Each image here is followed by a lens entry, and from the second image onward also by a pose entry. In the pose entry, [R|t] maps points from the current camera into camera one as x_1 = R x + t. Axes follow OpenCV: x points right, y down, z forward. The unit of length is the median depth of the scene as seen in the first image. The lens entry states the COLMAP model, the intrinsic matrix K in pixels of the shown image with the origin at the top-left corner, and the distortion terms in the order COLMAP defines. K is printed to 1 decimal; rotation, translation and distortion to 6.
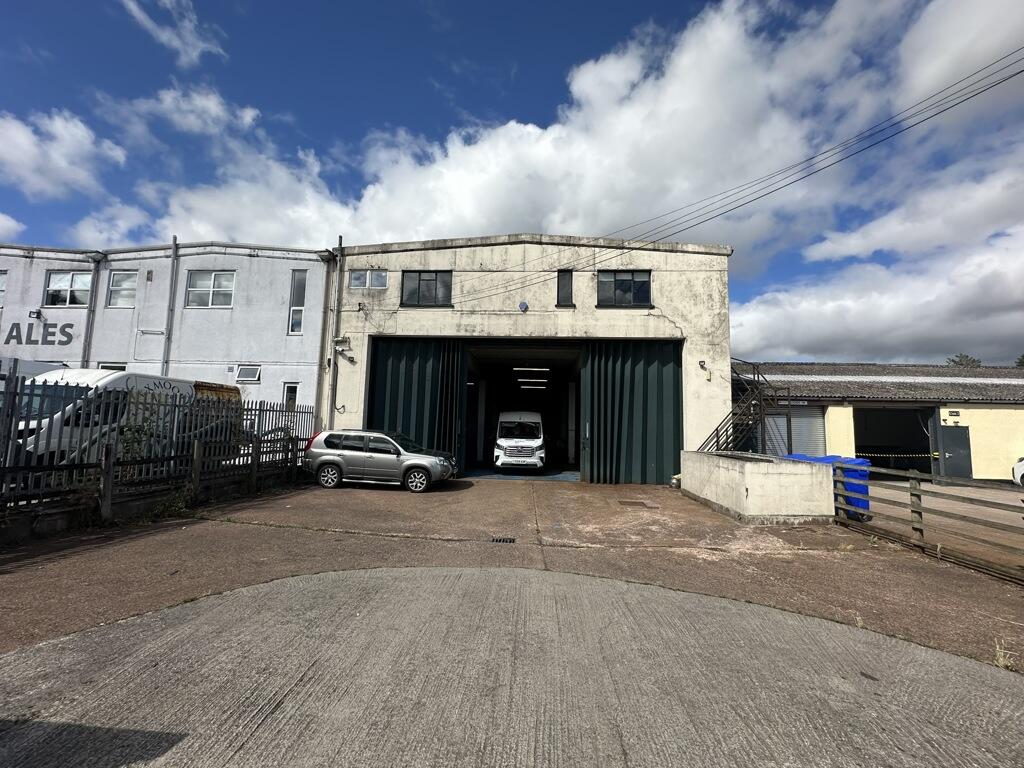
lens RADIAL K [[397.4, 0, 513.1], [0, 397.4, 387.0], [0, 0, 1]] dist [-0.002198, -0.000086]
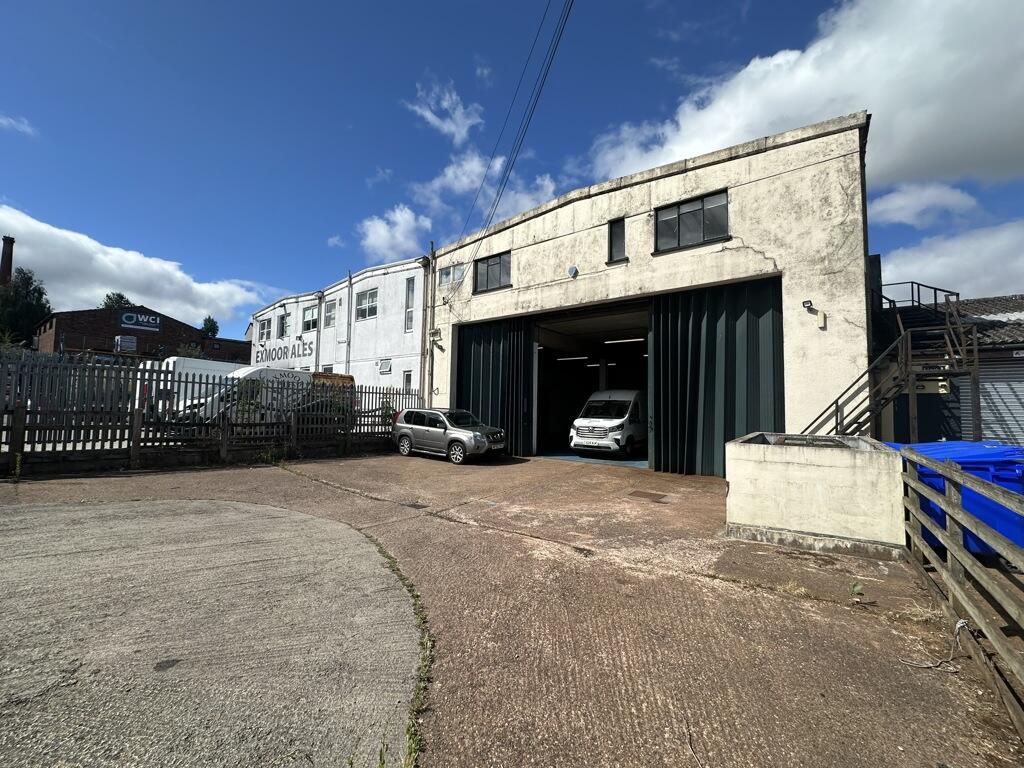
lens RADIAL K [[399.9, 0, 518.6], [0, 399.9, 385.7], [0, 0, 1]] dist [-0.003224, -0.000092]
pose [[0.832950, -0.040397, -0.551872, 0.411018], [0.052555, 0.998599, 0.006225, 0.044461], [0.550847, -0.034189, 0.833906, 0.157980]]
